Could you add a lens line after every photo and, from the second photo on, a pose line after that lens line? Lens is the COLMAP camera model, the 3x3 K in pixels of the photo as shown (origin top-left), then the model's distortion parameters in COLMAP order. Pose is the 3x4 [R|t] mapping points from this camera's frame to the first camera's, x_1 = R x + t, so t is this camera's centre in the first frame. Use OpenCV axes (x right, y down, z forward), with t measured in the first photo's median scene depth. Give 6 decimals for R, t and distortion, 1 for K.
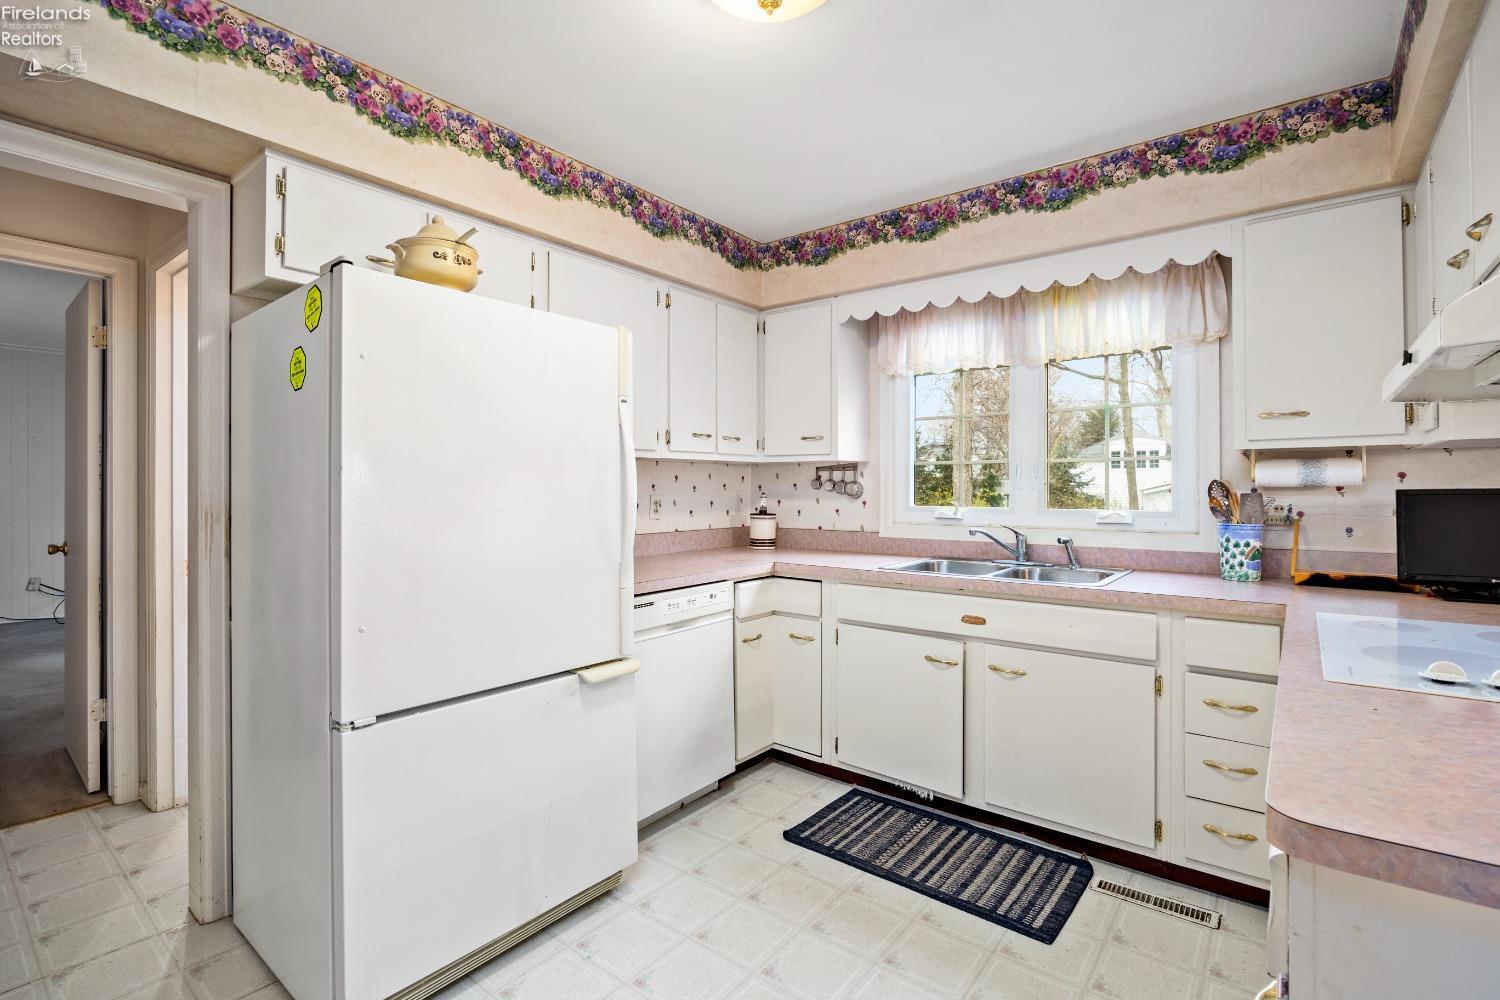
lens RADIAL K [[688.4, 0, 753.7], [0, 688.4, 490.7], [0, 0, 1]] dist [-0.010362, 0.000279]
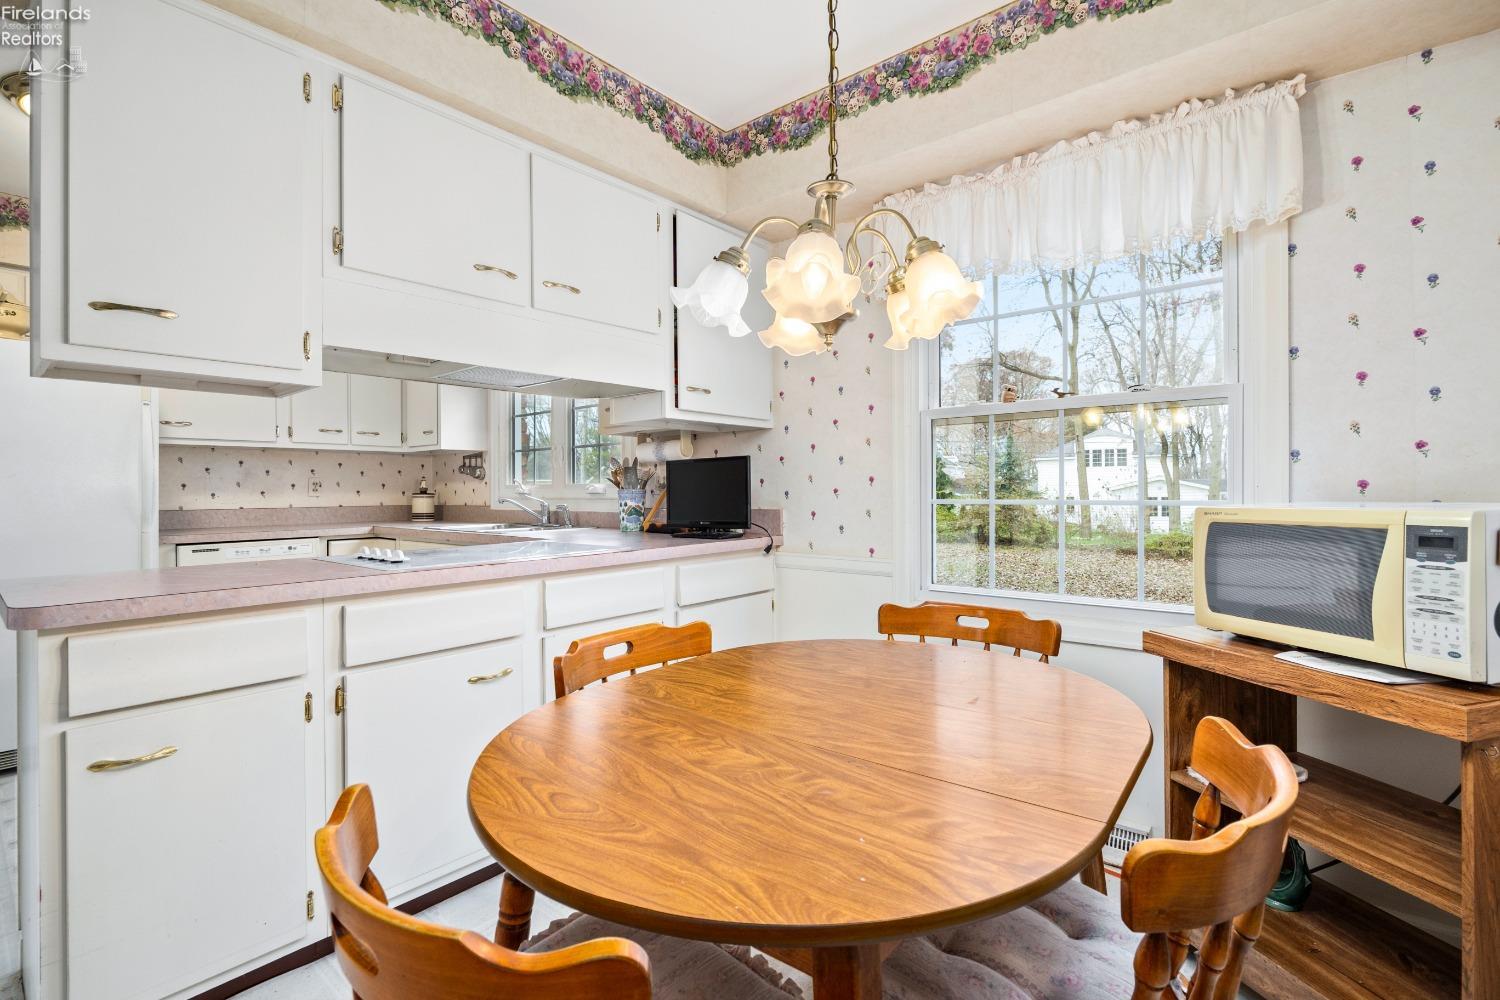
lens RADIAL K [[688.4, 0, 753.7], [0, 688.4, 490.7], [0, 0, 1]] dist [-0.010362, 0.000279]
pose [[0.999707, -0.006939, -0.023179, 0.926629], [0.006836, 0.999966, -0.004532, 0.054023], [0.023210, 0.004372, 0.999721, -0.317415]]
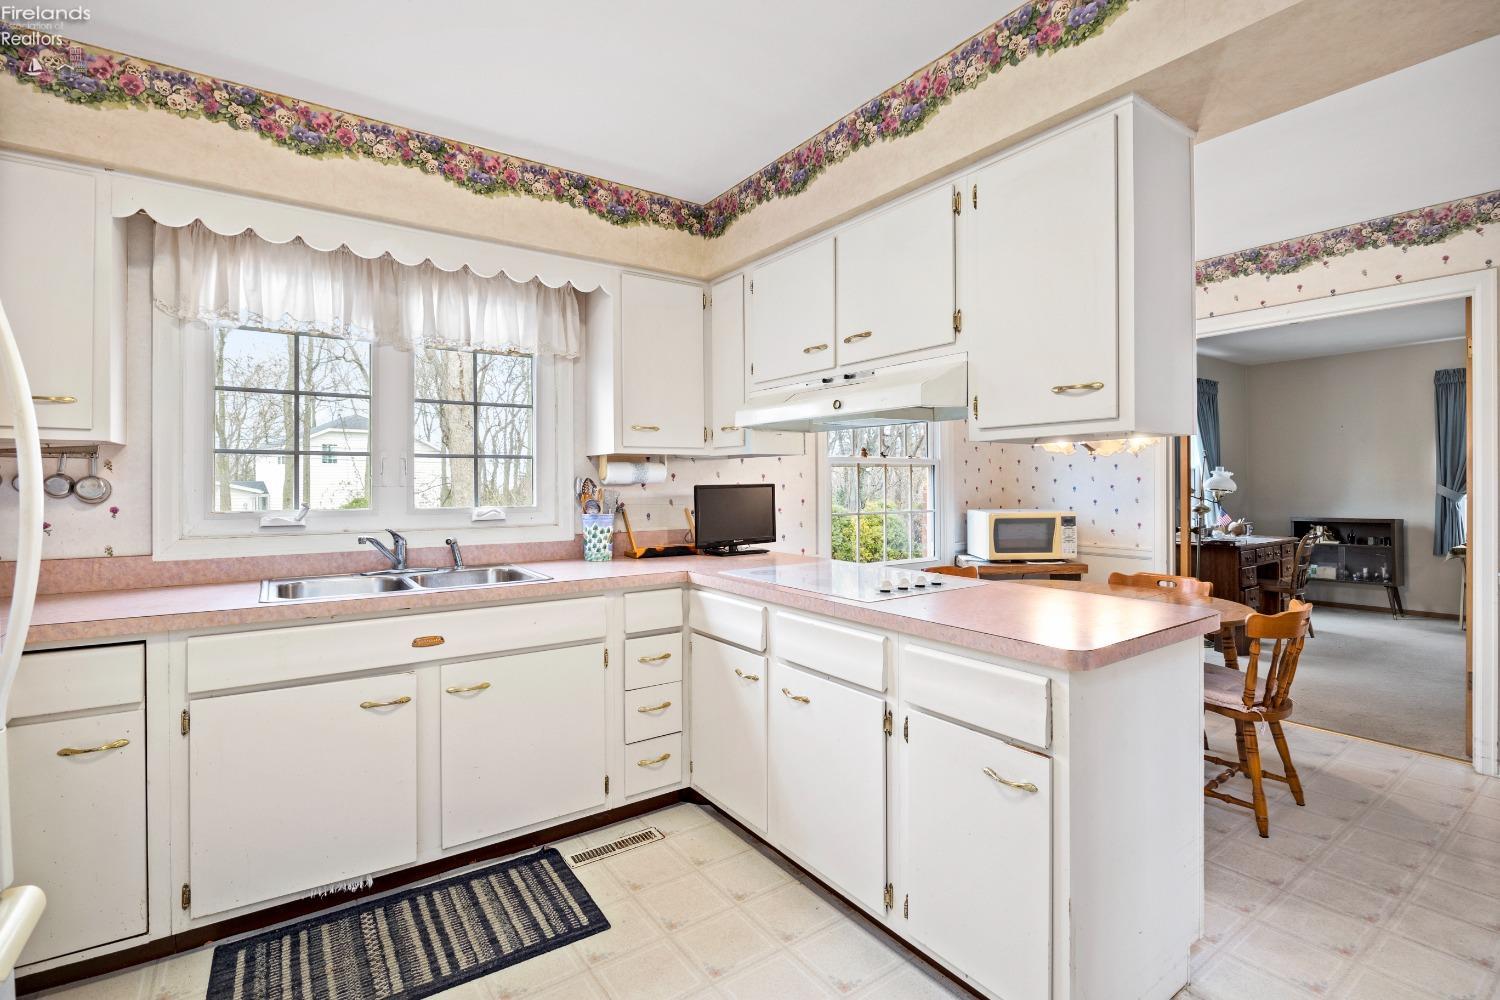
lens RADIAL K [[684.9, 0, 757.4], [0, 684.9, 488.2], [0, 0, 1]] dist [-0.011091, -0.000448]
pose [[0.288441, -0.003330, 0.957492, -0.372994], [0.009845, 0.999951, 0.000512, 0.004246], [-0.957447, 0.009279, 0.288459, 0.378102]]
